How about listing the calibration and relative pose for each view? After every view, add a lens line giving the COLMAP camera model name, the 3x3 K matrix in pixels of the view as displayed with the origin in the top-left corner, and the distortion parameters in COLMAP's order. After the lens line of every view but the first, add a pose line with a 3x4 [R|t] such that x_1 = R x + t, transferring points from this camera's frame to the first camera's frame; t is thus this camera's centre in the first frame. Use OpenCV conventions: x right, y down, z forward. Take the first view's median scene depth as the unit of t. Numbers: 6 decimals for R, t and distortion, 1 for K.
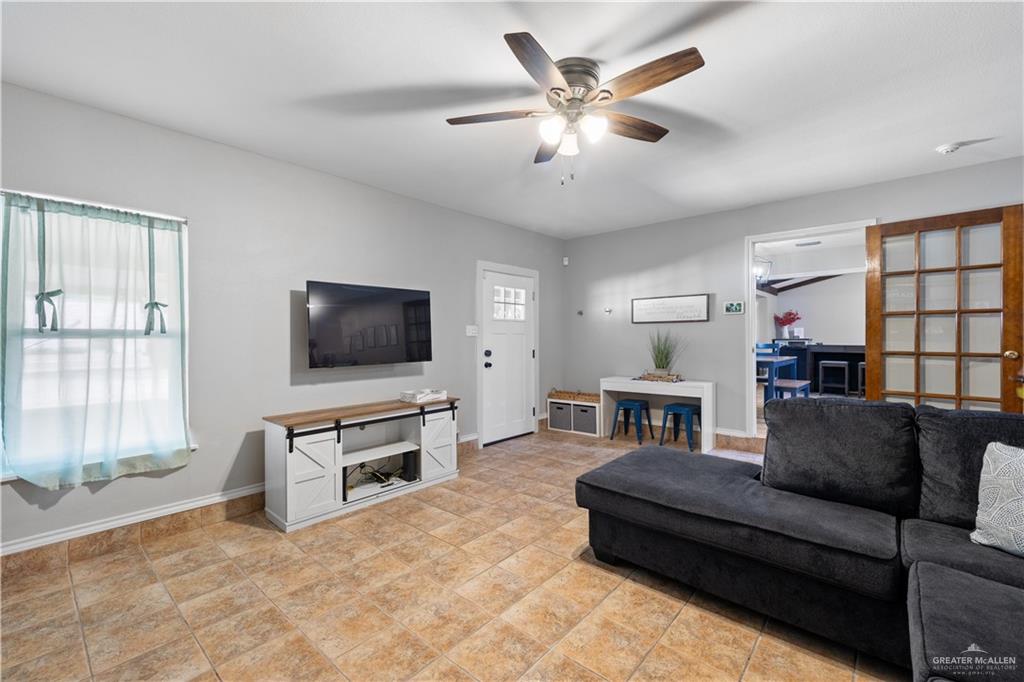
lens RADIAL K [[430.3, 0, 512.0], [0, 430.3, 341.0], [0, 0, 1]] dist [0.001032, 0.000104]
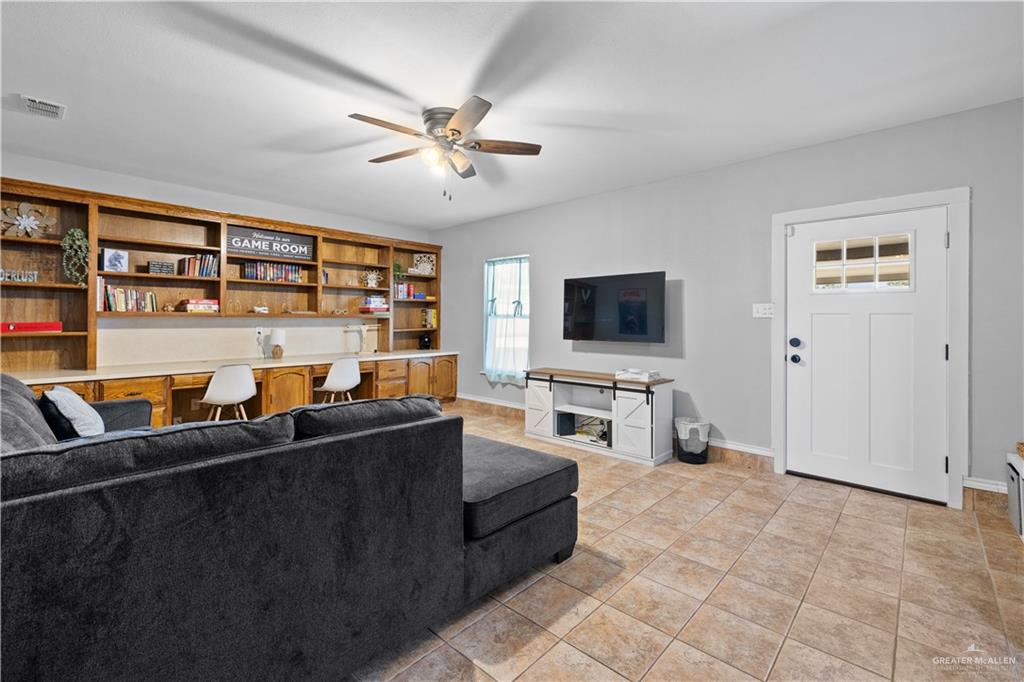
lens RADIAL K [[445.3, 0, 508.7], [0, 445.3, 321.1], [0, 0, 1]] dist [0.000831, 0.000118]
pose [[-0.028385, 0.008694, -0.999559, 0.895444], [-0.012127, 0.999886, 0.009042, -0.008200], [0.999523, 0.012379, -0.028277, 0.737806]]
